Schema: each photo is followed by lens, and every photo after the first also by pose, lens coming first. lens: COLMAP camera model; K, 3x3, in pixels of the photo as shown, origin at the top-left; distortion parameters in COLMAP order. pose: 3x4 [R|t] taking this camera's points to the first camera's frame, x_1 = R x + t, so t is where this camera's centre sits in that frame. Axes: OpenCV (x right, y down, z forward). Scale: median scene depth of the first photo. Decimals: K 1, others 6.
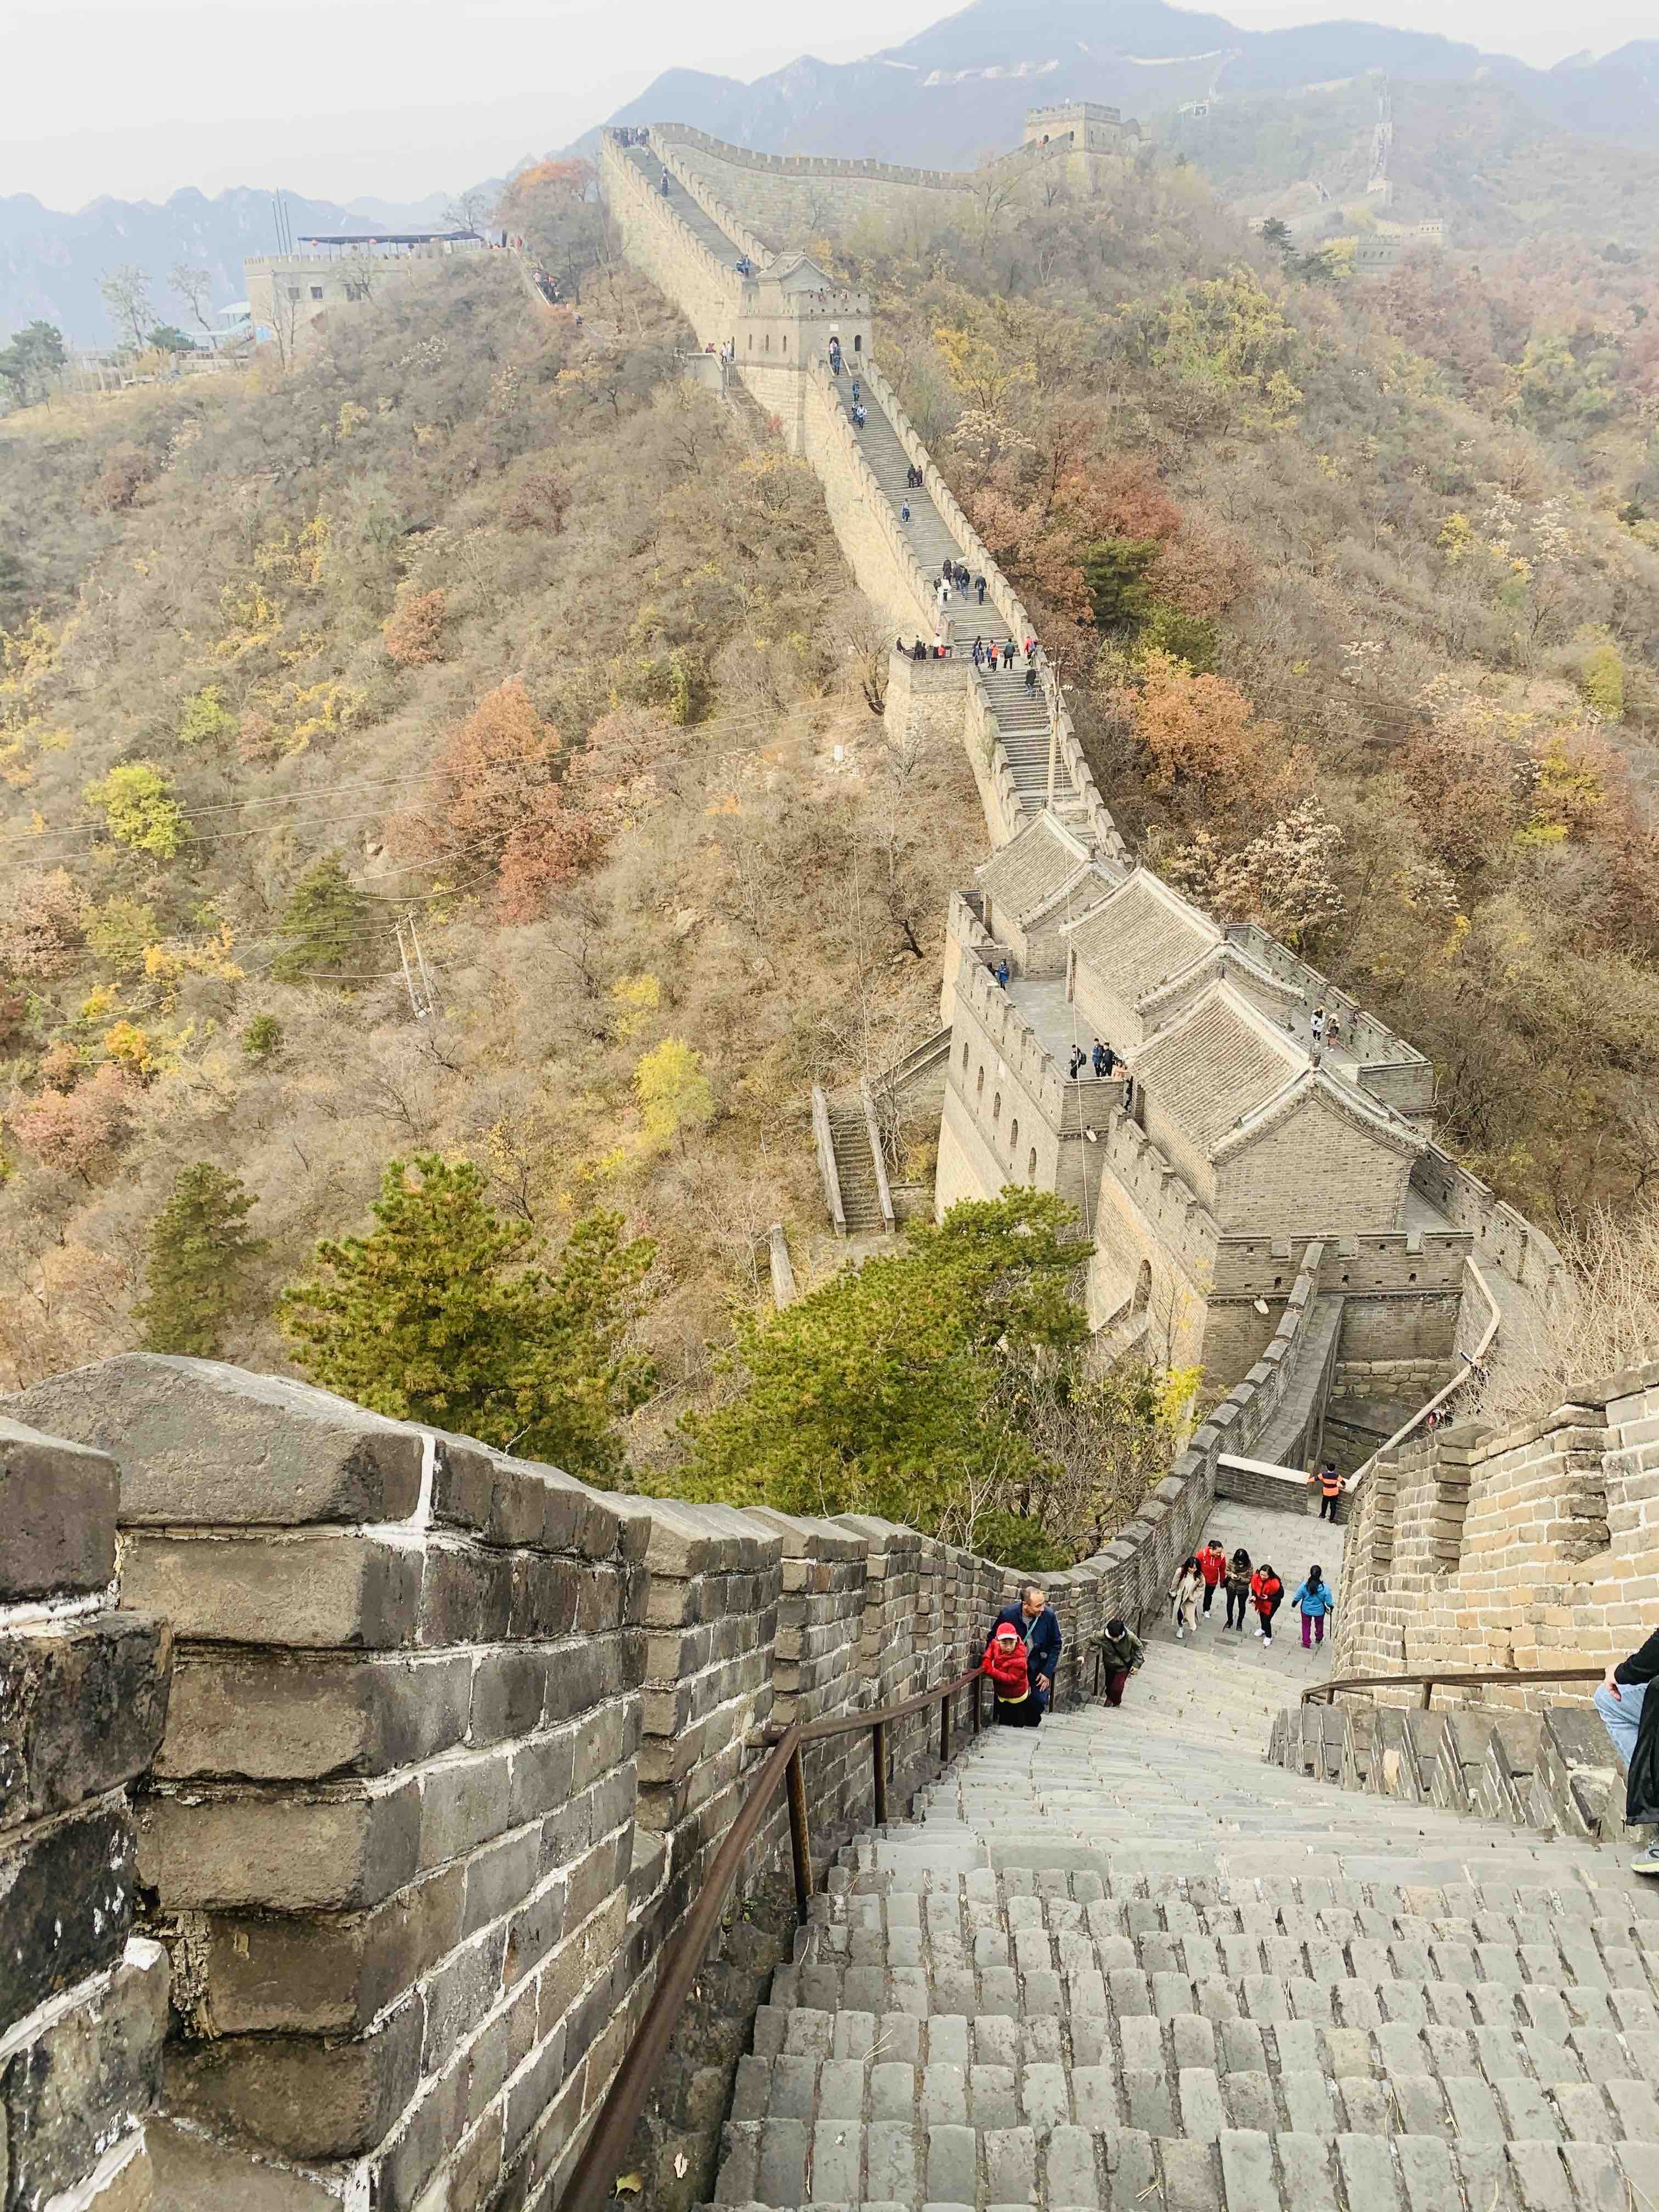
lens RADIAL K [[1705.2, 0, 843.9], [0, 1705.2, 1083.9], [0, 0, 1]] dist [0.111946, -0.081893]
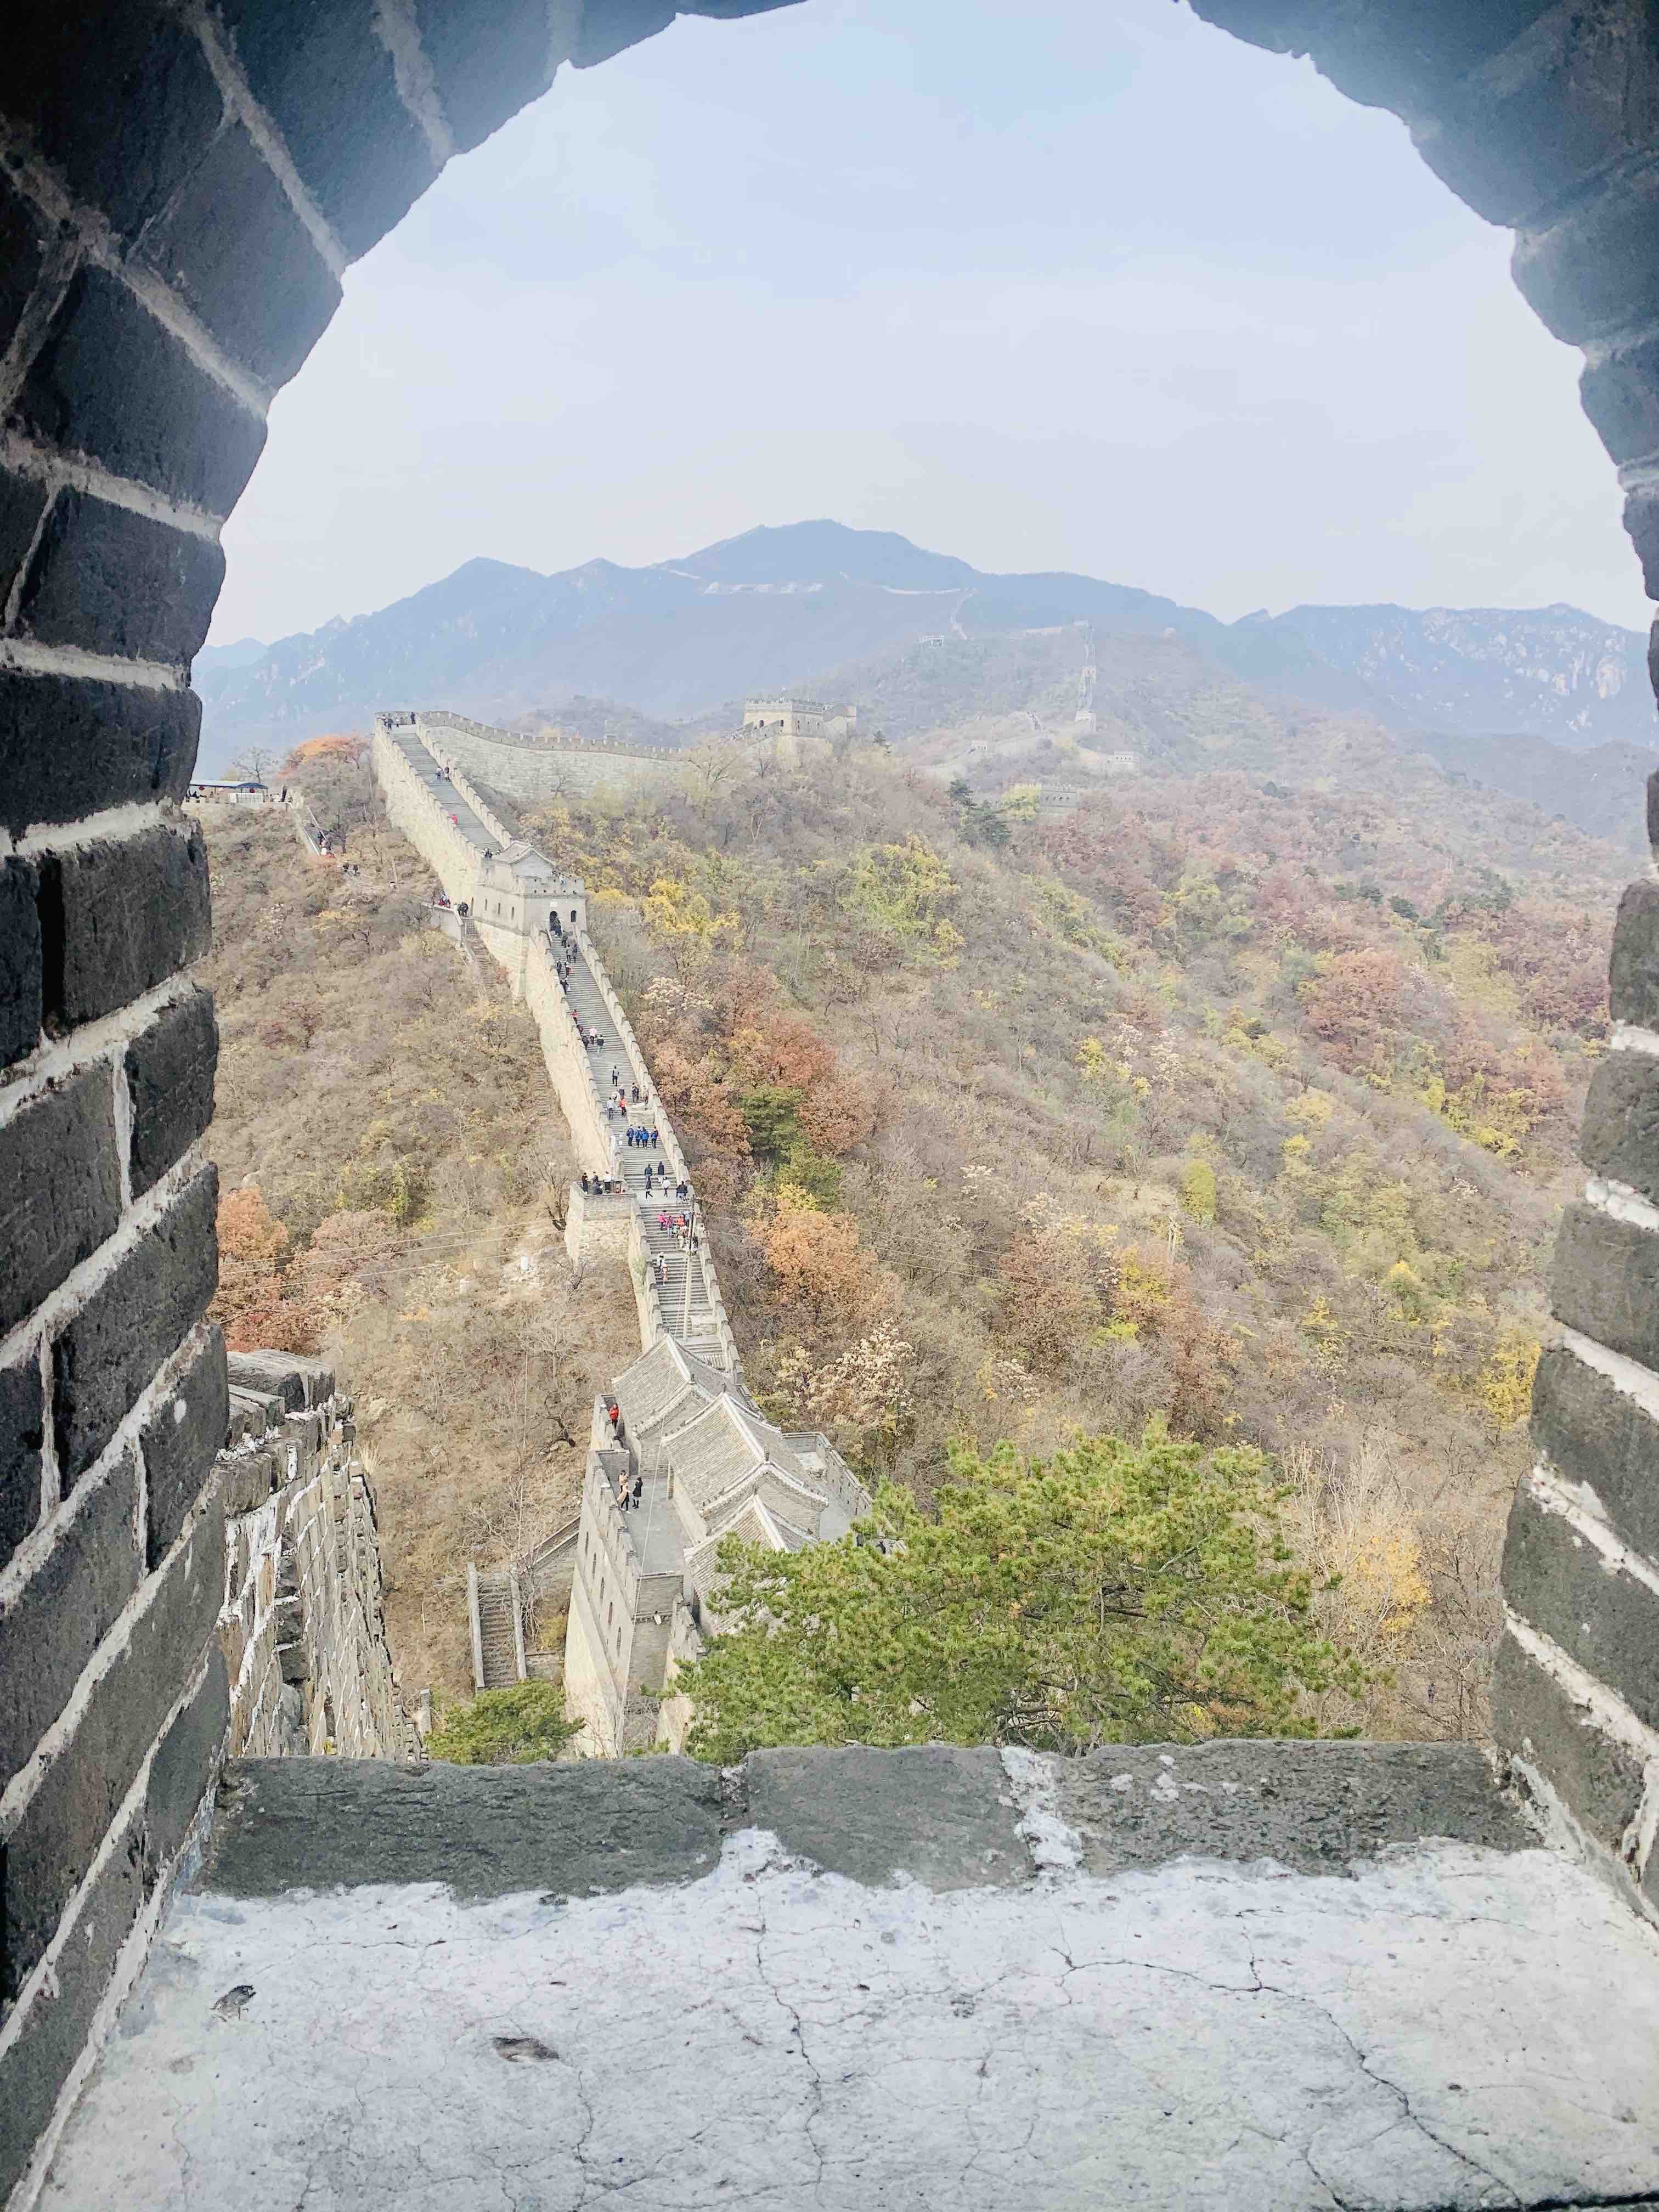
lens RADIAL K [[1705.2, 0, 848.3], [0, 1705.2, 1086.5], [0, 0, 1]] dist [0.111946, -0.081893]
pose [[0.990504, 0.036680, 0.132504, 0.047736], [-0.004640, 0.972125, -0.234418, -0.026962], [-0.137409, 0.231577, 0.963063, -0.179692]]
